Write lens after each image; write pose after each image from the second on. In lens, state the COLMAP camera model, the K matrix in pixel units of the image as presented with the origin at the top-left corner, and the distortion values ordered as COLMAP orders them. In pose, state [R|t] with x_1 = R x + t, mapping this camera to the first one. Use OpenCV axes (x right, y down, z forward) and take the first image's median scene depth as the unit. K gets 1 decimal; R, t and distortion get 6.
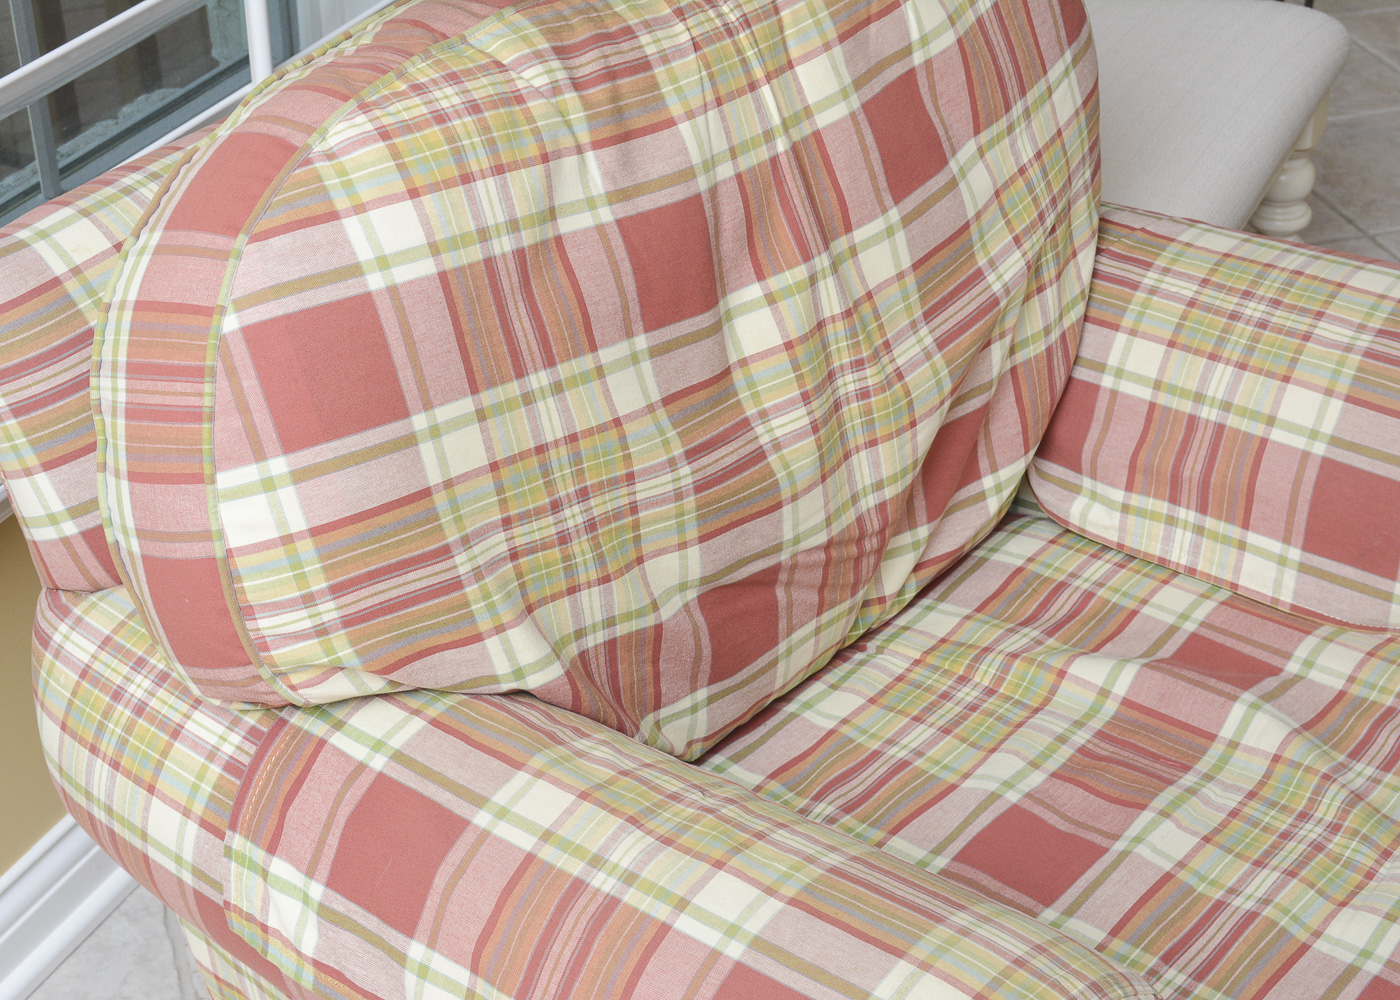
lens RADIAL K [[2320.5, 0, 682.8], [0, 2320.5, 474.2], [0, 0, 1]] dist [0.008813, -0.008446]
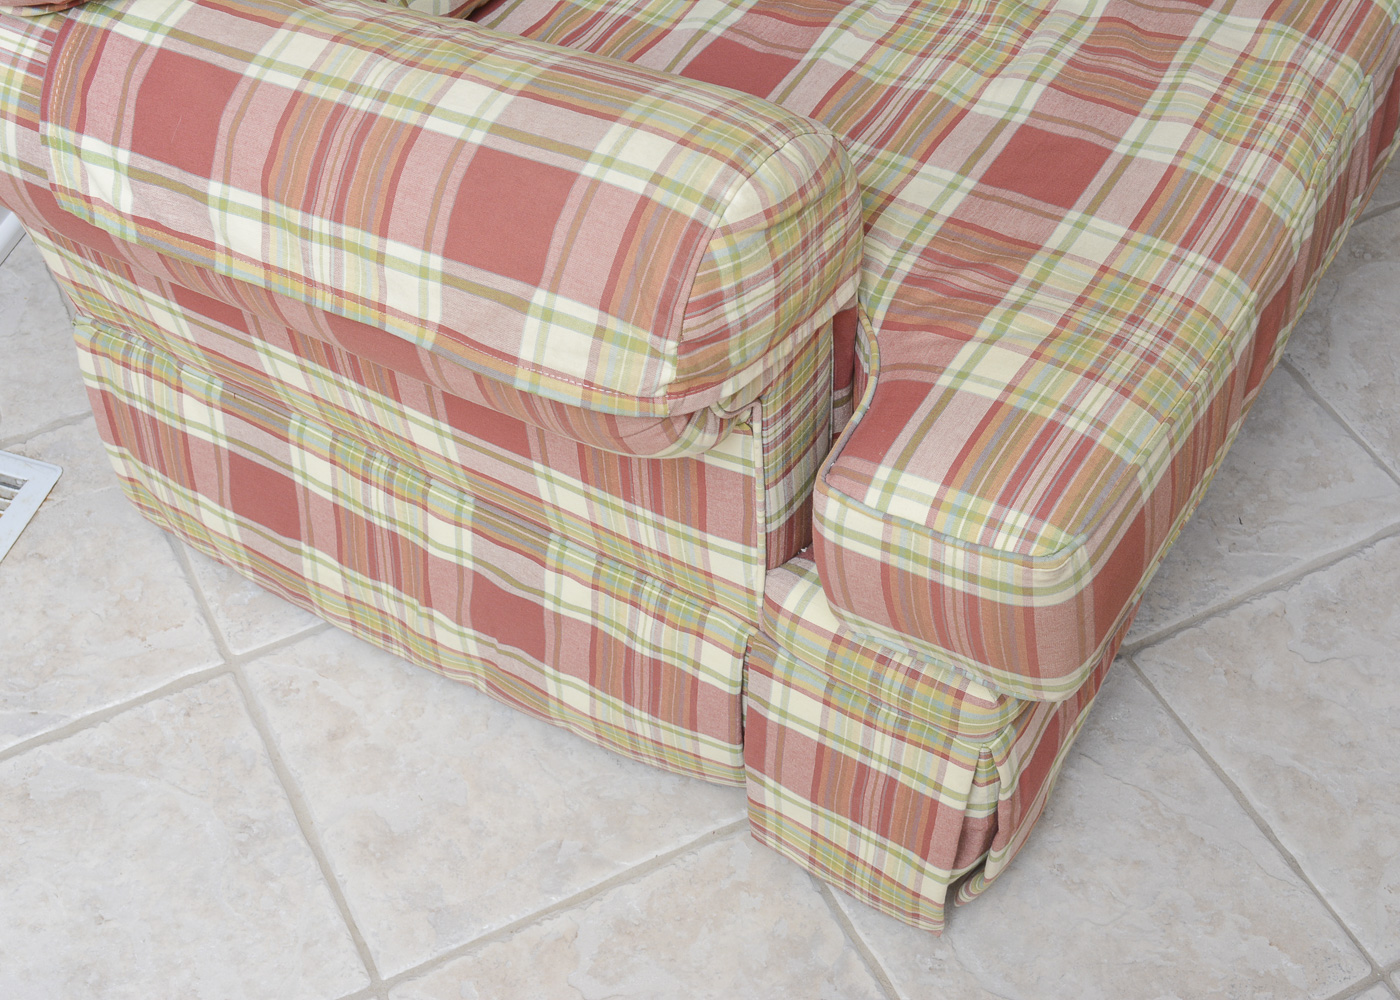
lens RADIAL K [[1934.7, 0, 700.0], [0, 1934.7, 500.0], [0, 0, 1]] dist [-0.006912, -0.031599]
pose [[0.988047, -0.141896, 0.060243, 0.044615], [0.124044, 0.963853, 0.235796, 0.149848], [-0.091523, -0.225505, 0.969933, -0.007598]]
